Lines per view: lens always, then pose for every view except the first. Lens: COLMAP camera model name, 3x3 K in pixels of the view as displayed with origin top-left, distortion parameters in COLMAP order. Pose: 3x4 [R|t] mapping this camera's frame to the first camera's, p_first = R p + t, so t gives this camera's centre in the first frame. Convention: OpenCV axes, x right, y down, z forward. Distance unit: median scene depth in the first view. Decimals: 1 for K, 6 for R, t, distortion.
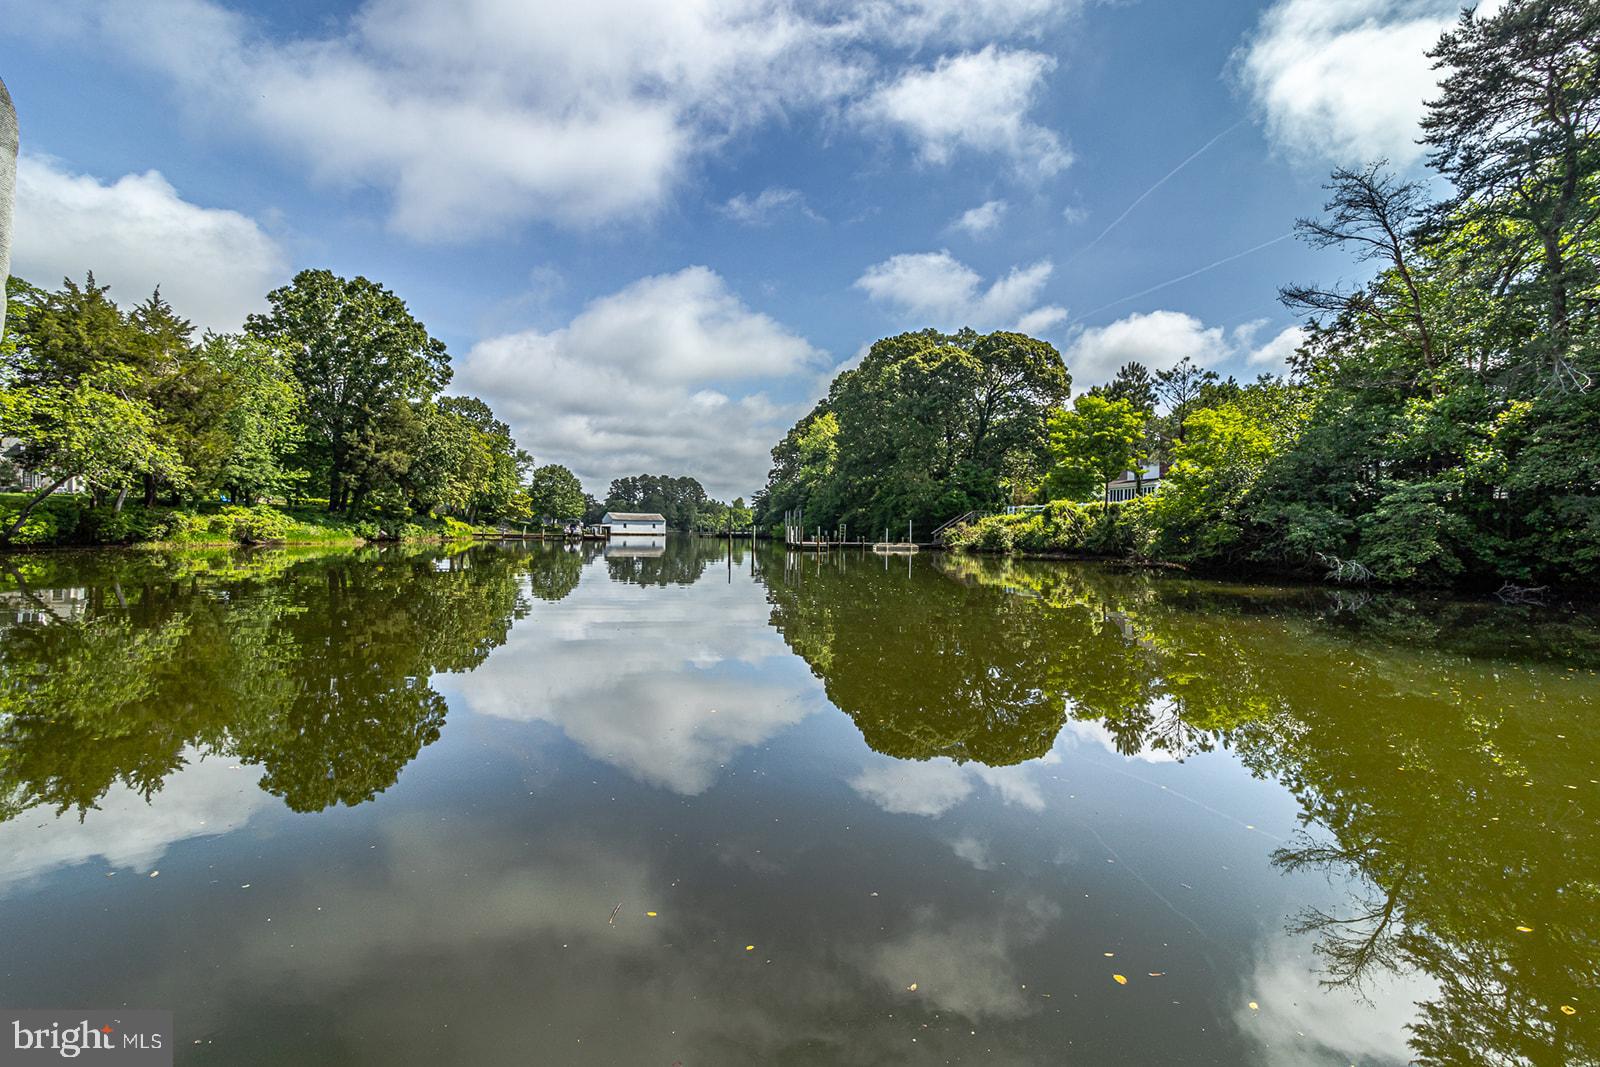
lens RADIAL K [[745.5, 0, 801.2], [0, 745.5, 531.3], [0, 0, 1]] dist [0.004189, -0.001412]
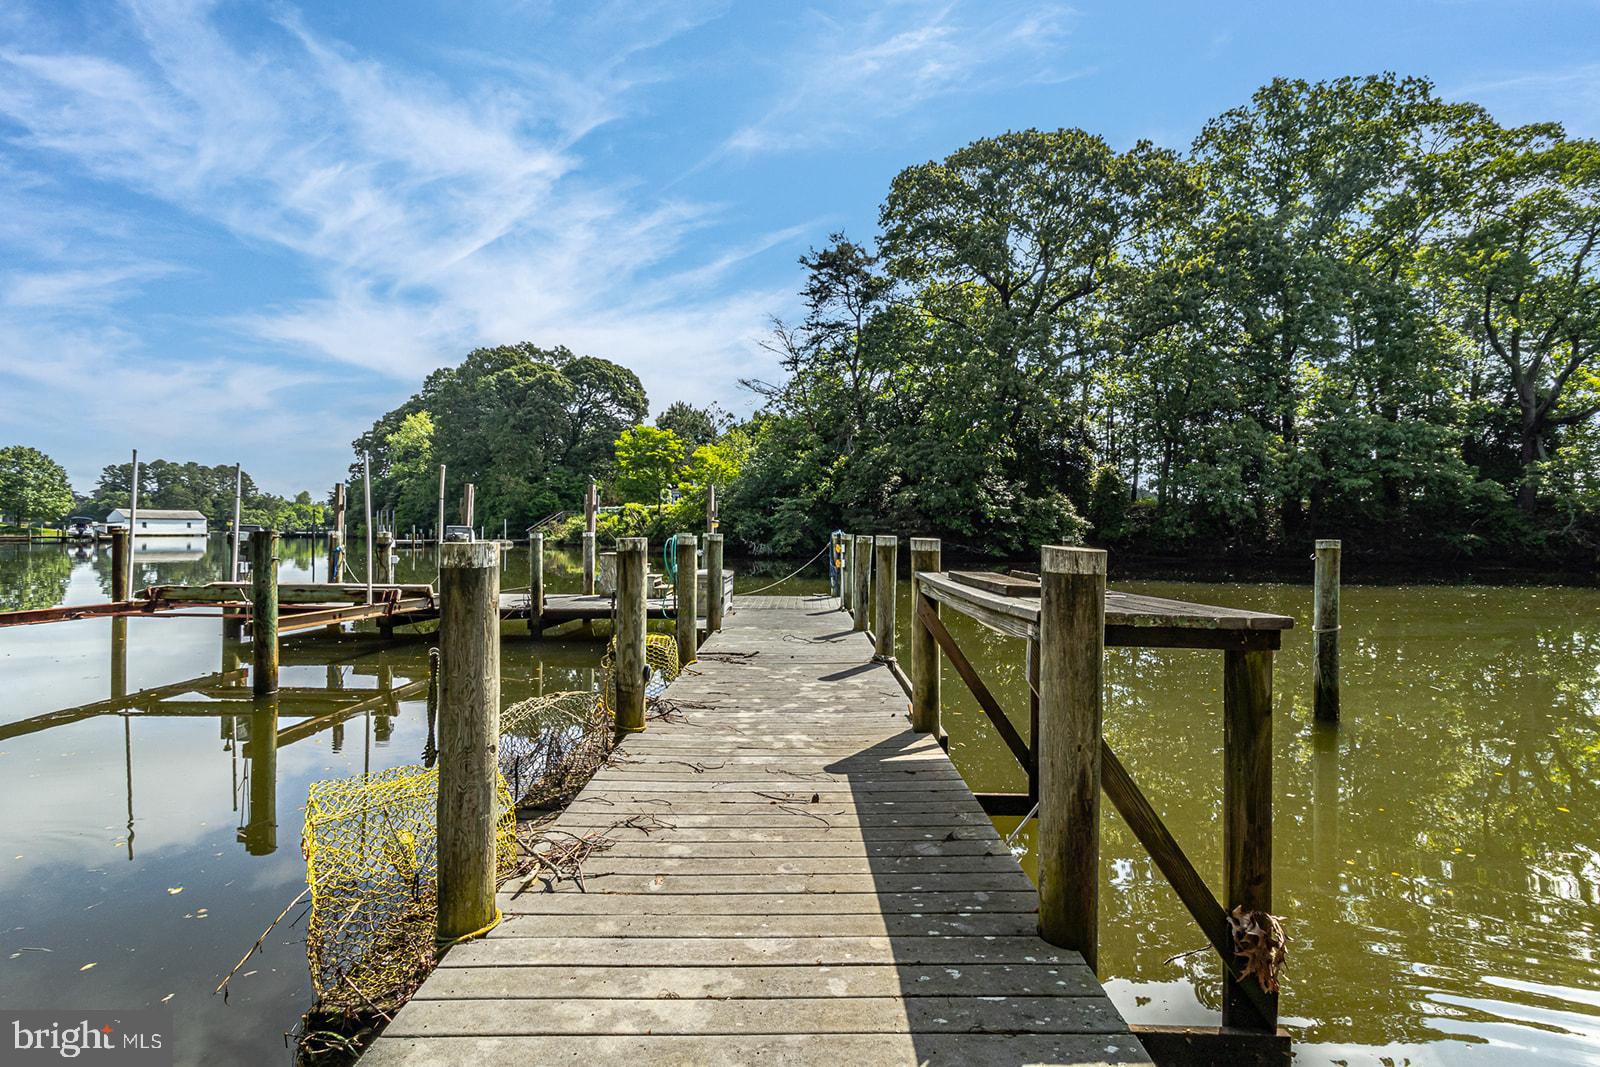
lens RADIAL K [[745.5, 0, 809.0], [0, 745.5, 525.3], [0, 0, 1]] dist [0.004189, -0.001412]
pose [[0.870476, -0.005538, 0.492180, -0.007001], [0.007697, 0.999968, -0.002362, 0.000633], [-0.492151, 0.005845, 0.870490, -0.164748]]
